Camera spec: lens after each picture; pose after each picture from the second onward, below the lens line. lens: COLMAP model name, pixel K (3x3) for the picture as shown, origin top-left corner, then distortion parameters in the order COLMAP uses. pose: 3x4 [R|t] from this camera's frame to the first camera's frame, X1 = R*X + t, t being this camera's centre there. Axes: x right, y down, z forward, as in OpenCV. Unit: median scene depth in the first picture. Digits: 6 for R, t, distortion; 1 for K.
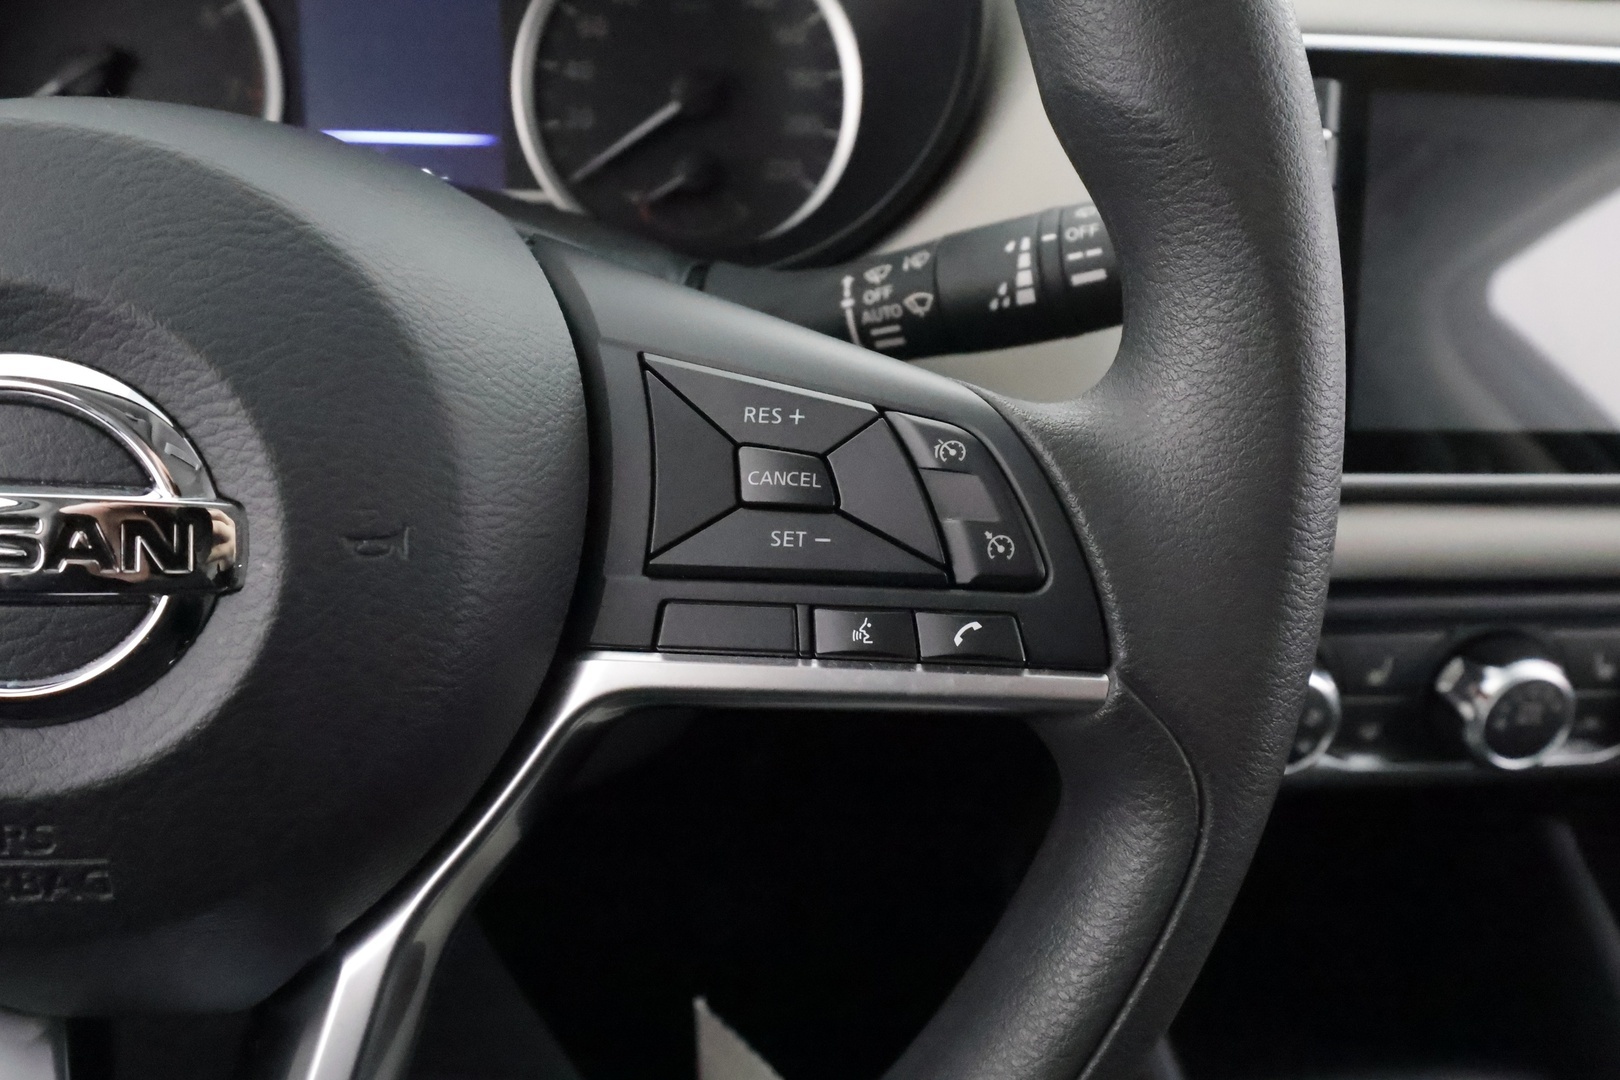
lens RADIAL K [[1288.0, 0, 822.3], [0, 1288.0, 538.2], [0, 0, 1]] dist [-0.001558, 0.000336]
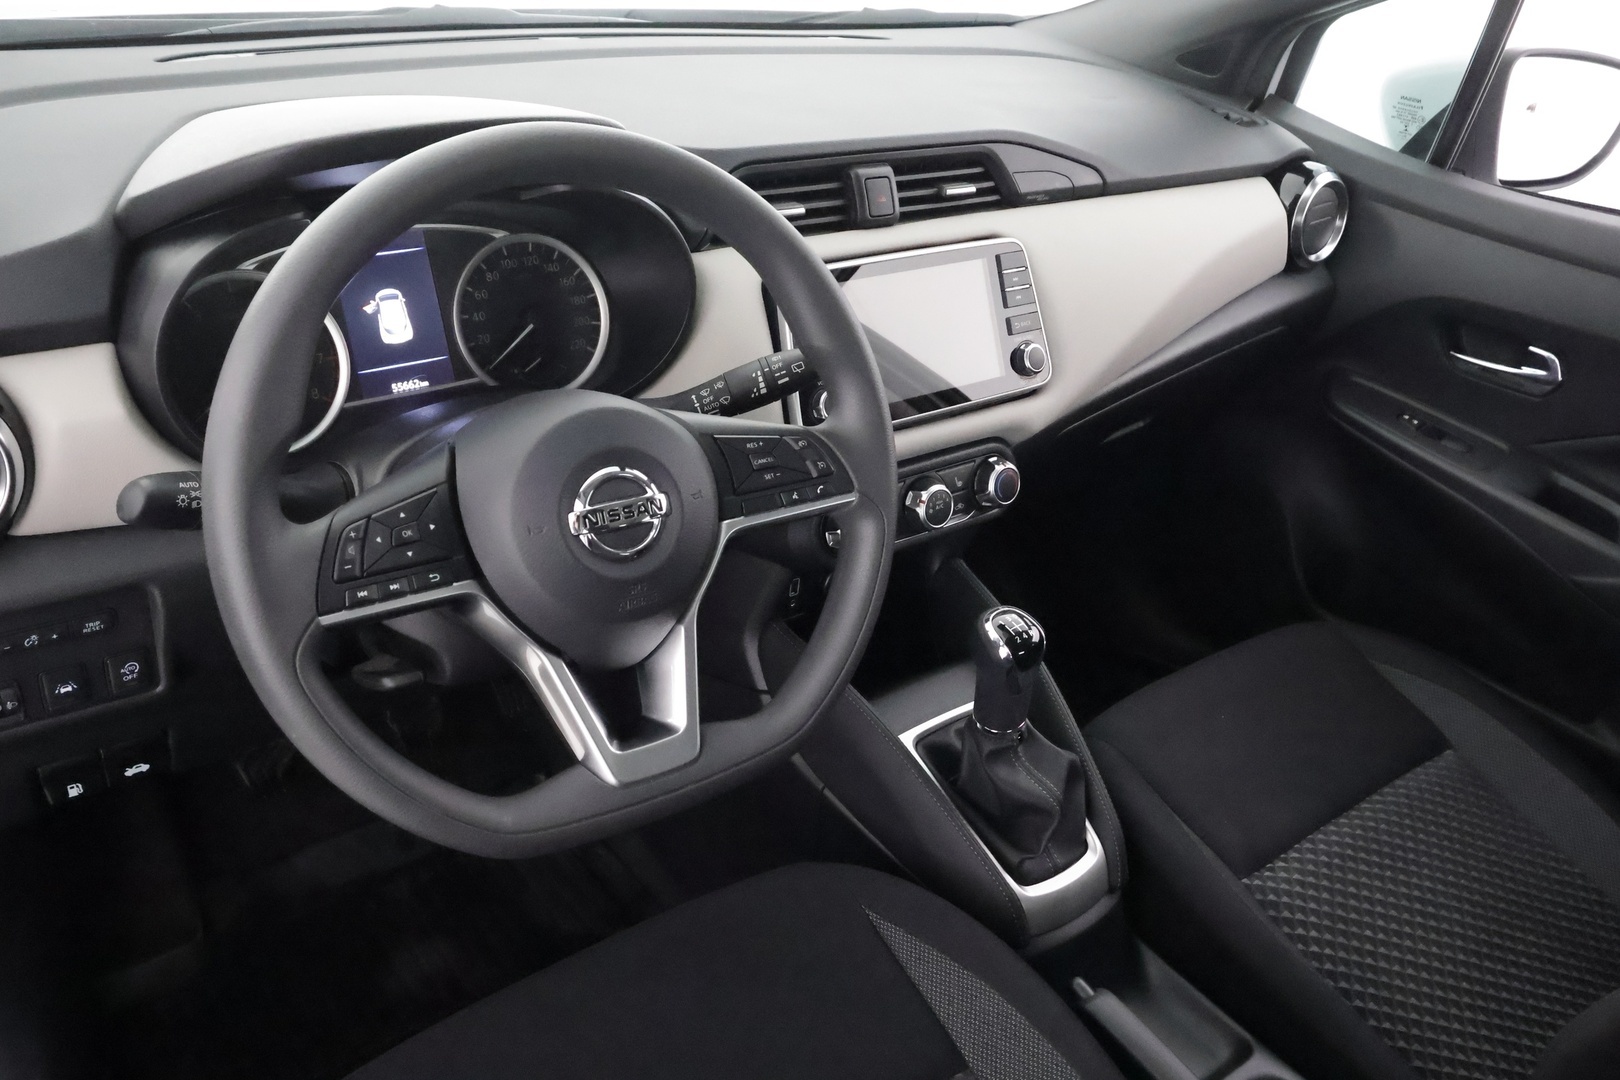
lens RADIAL K [[1269.4, 0, 810.0], [0, 1269.4, 540.0], [0, 0, 1]] dist [-0.000373, 0.000346]
pose [[0.871449, -0.246892, 0.423818, -1.396514], [0.248622, 0.967192, 0.052217, 0.016056], [-0.422805, 0.059866, 0.904241, -2.140328]]
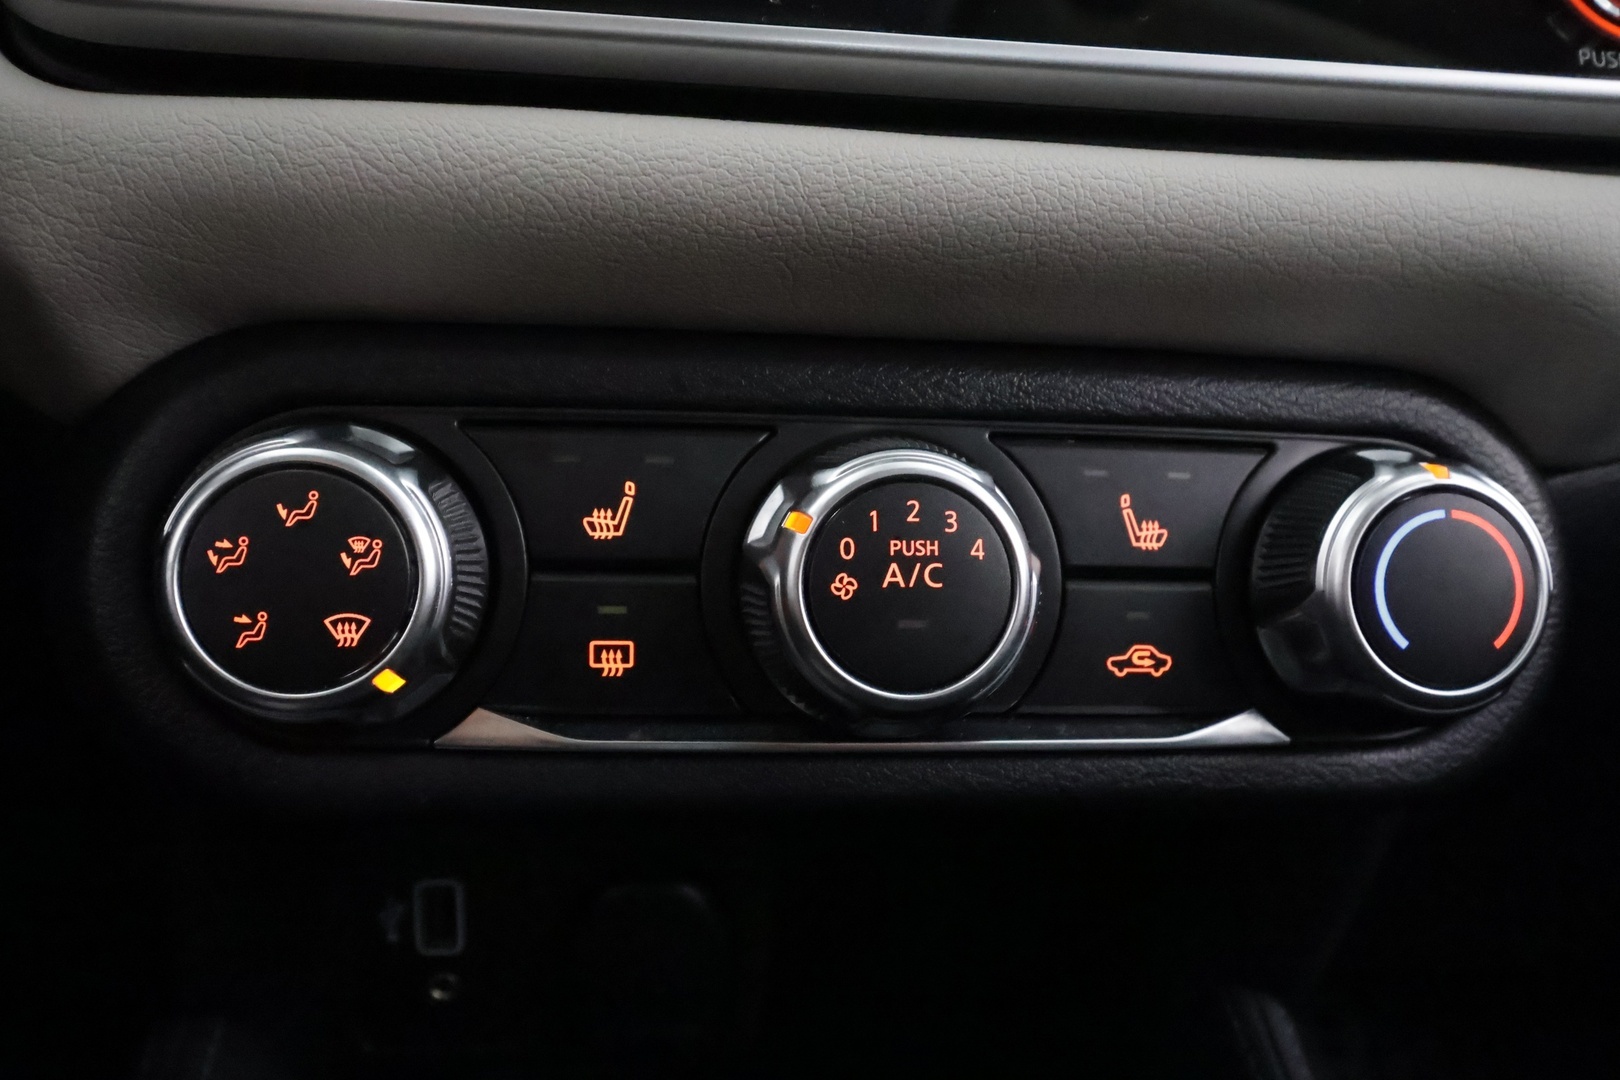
lens RADIAL K [[1269.4, 0, 810.0], [0, 1269.4, 540.0], [0, 0, 1]] dist [-0.000373, 0.000346]
pose [[0.999546, -0.024636, -0.017371, 0.970114], [0.017898, 0.948727, -0.315590, 0.484490], [0.024255, 0.315136, 0.948736, 1.106502]]
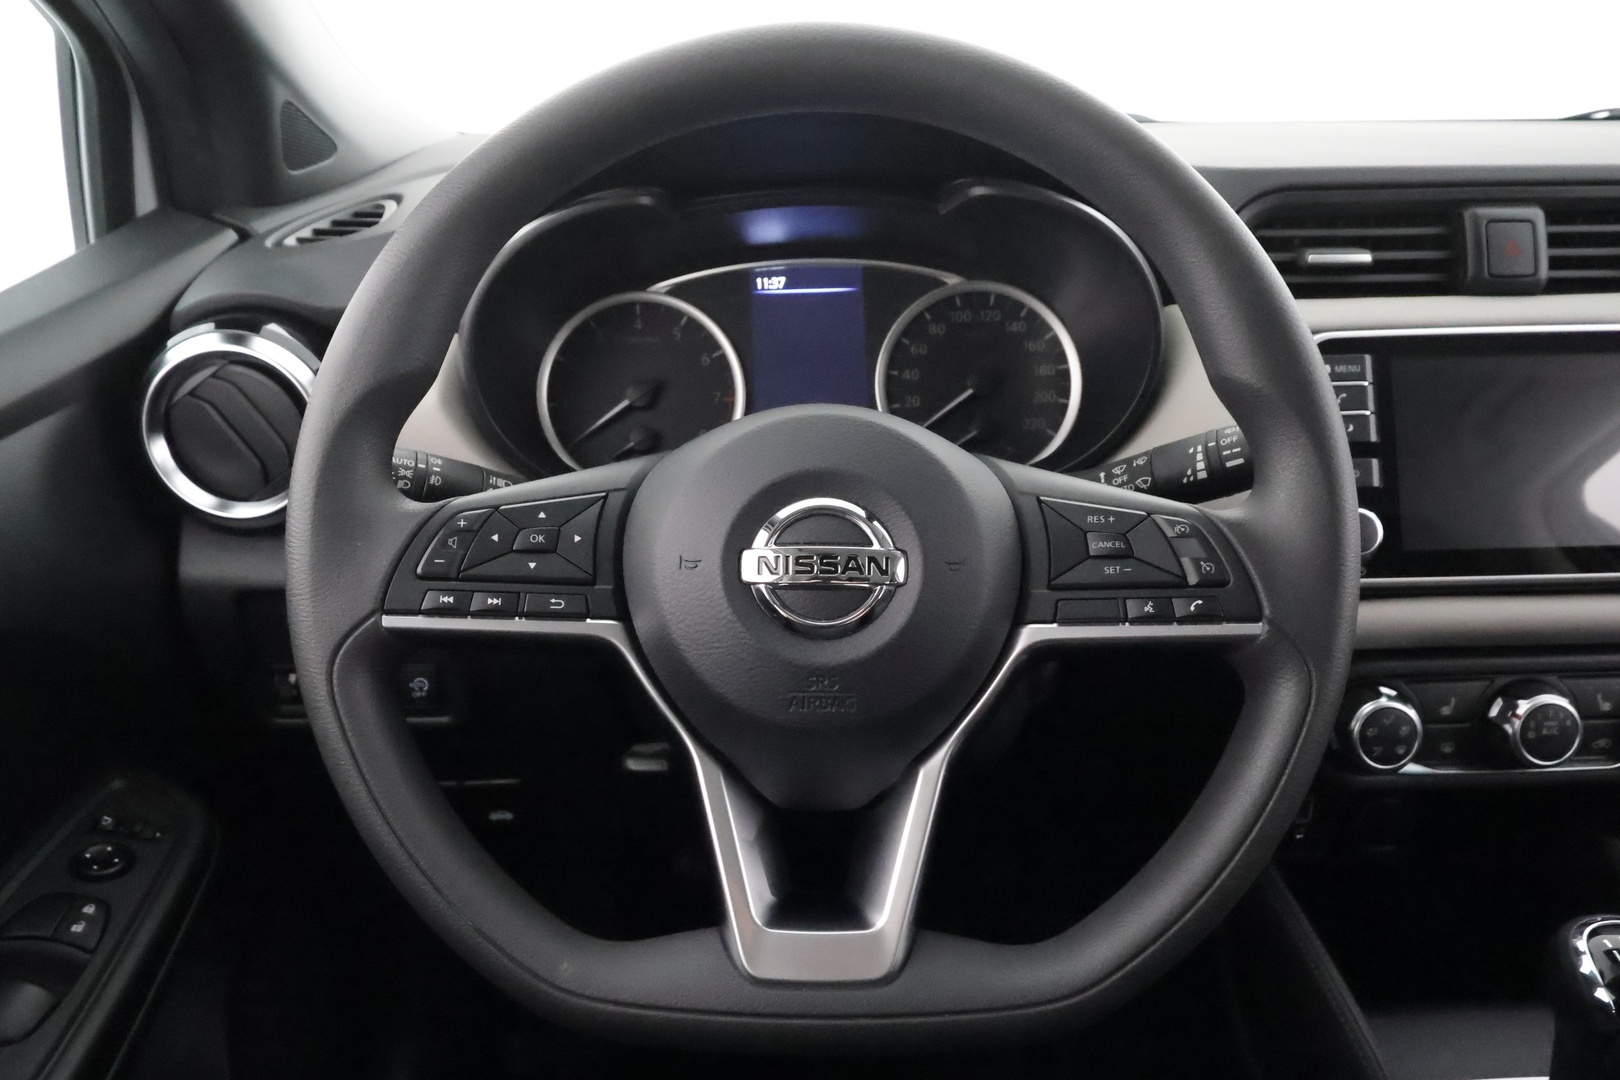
lens RADIAL K [[1222.5, 0, 810.0], [0, 1222.5, 540.0], [0, 0, 1]] dist [-0.000654, 0.004936]
pose [[0.990863, -0.048173, -0.125979, -0.265152], [0.022723, 0.980314, -0.196134, 0.340597], [0.132947, 0.191479, 0.972451, -1.125497]]
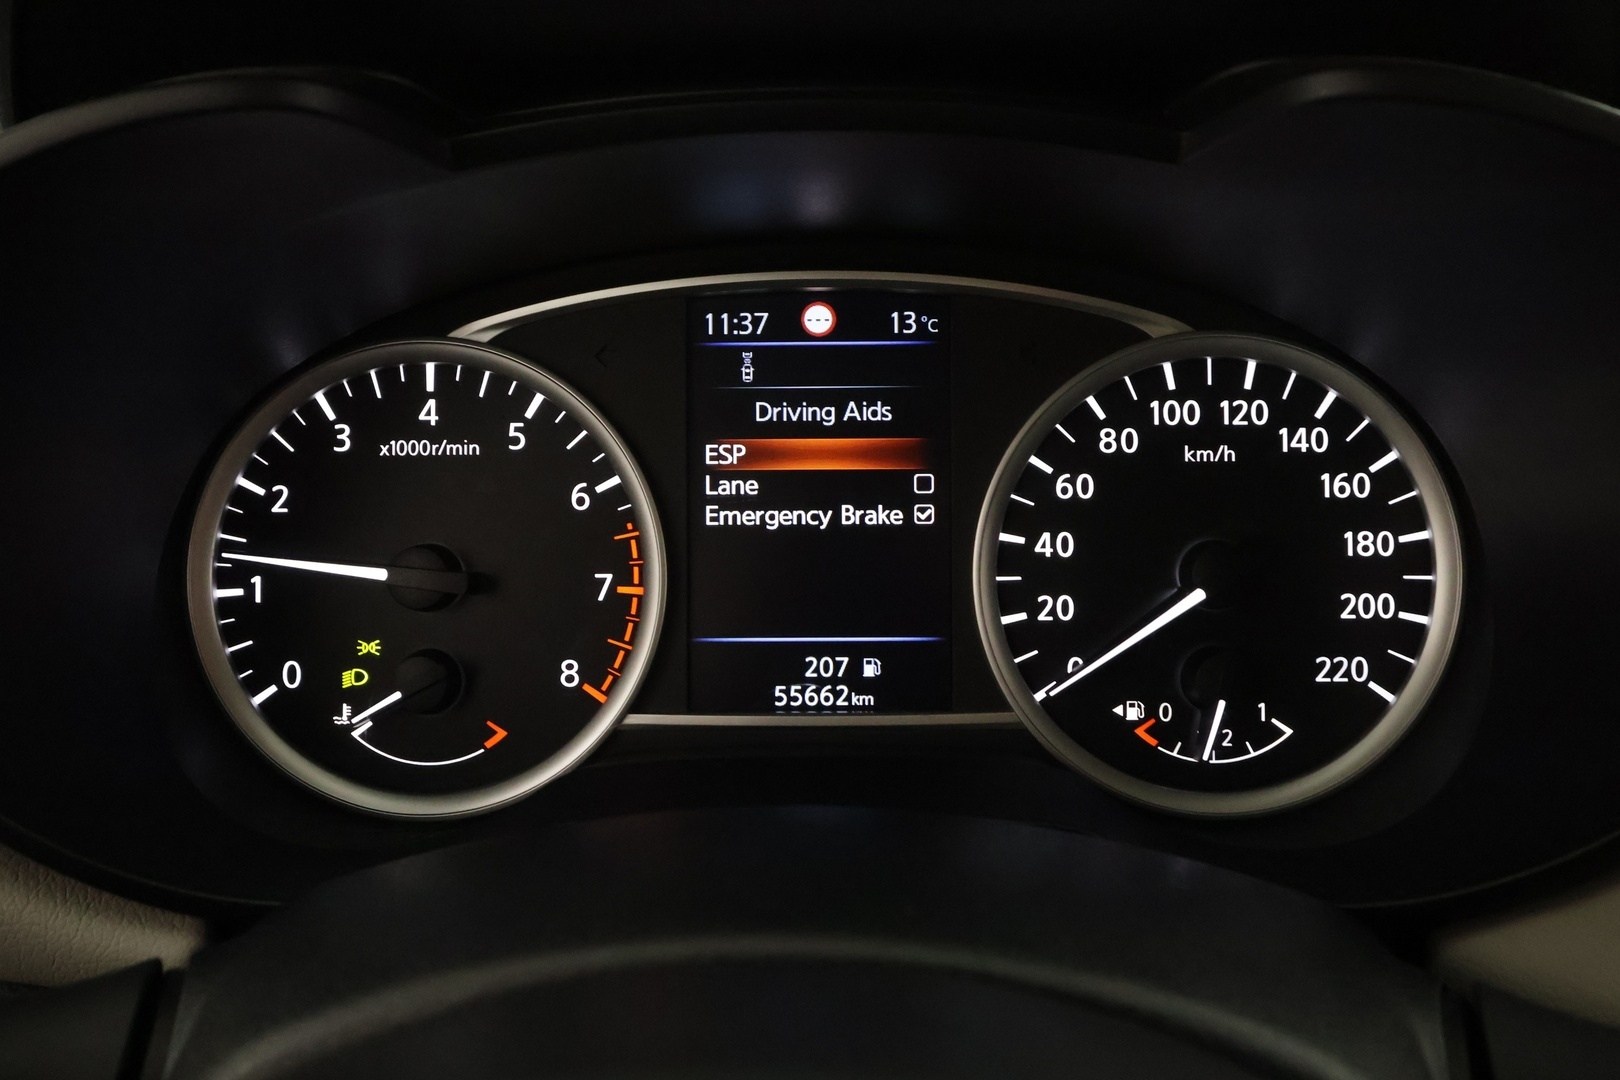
lens RADIAL K [[1269.4, 0, 810.0], [0, 1269.4, 540.0], [0, 0, 1]] dist [-0.000373, 0.000346]
pose [[0.985305, -0.018697, -0.169776, -0.419841], [-0.014685, 0.981037, -0.193265, -0.464549], [0.170170, 0.192918, 0.966346, 0.582428]]
